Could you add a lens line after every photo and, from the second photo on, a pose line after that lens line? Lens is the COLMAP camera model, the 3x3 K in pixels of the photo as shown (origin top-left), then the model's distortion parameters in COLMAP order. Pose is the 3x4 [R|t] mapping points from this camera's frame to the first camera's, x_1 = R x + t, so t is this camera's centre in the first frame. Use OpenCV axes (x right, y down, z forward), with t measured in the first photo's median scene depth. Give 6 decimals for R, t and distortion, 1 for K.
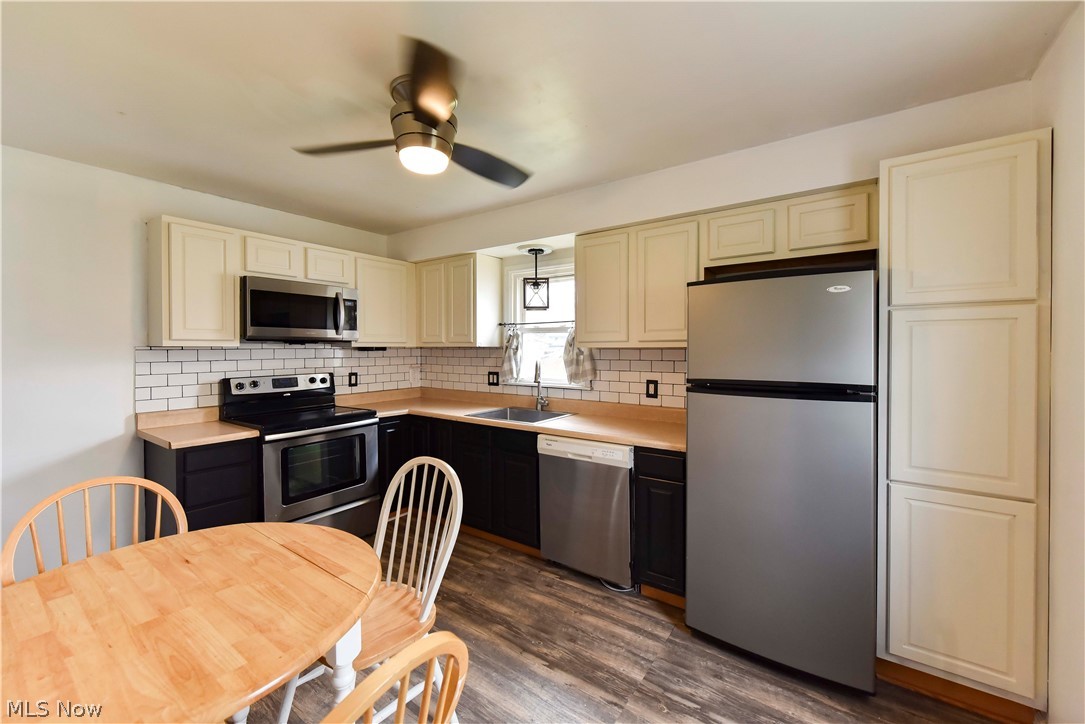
lens RADIAL K [[427.0, 0, 538.9], [0, 427.0, 346.0], [0, 0, 1]] dist [-0.000237, -0.000086]
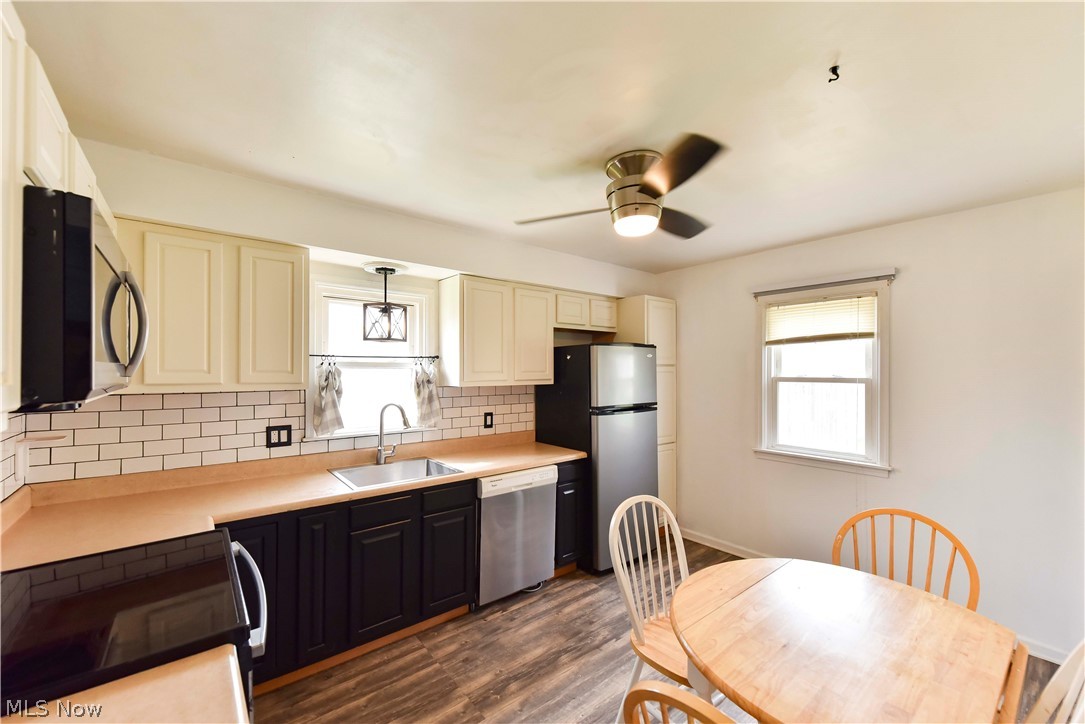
lens RADIAL K [[431.5, 0, 539.4], [0, 431.5, 367.7], [0, 0, 1]] dist [0.000483, 0.000037]
pose [[0.270074, 0.007530, 0.962810, -0.866981], [-0.005480, 0.999965, -0.006284, -0.036400], [-0.962824, -0.003579, 0.270106, 0.589552]]
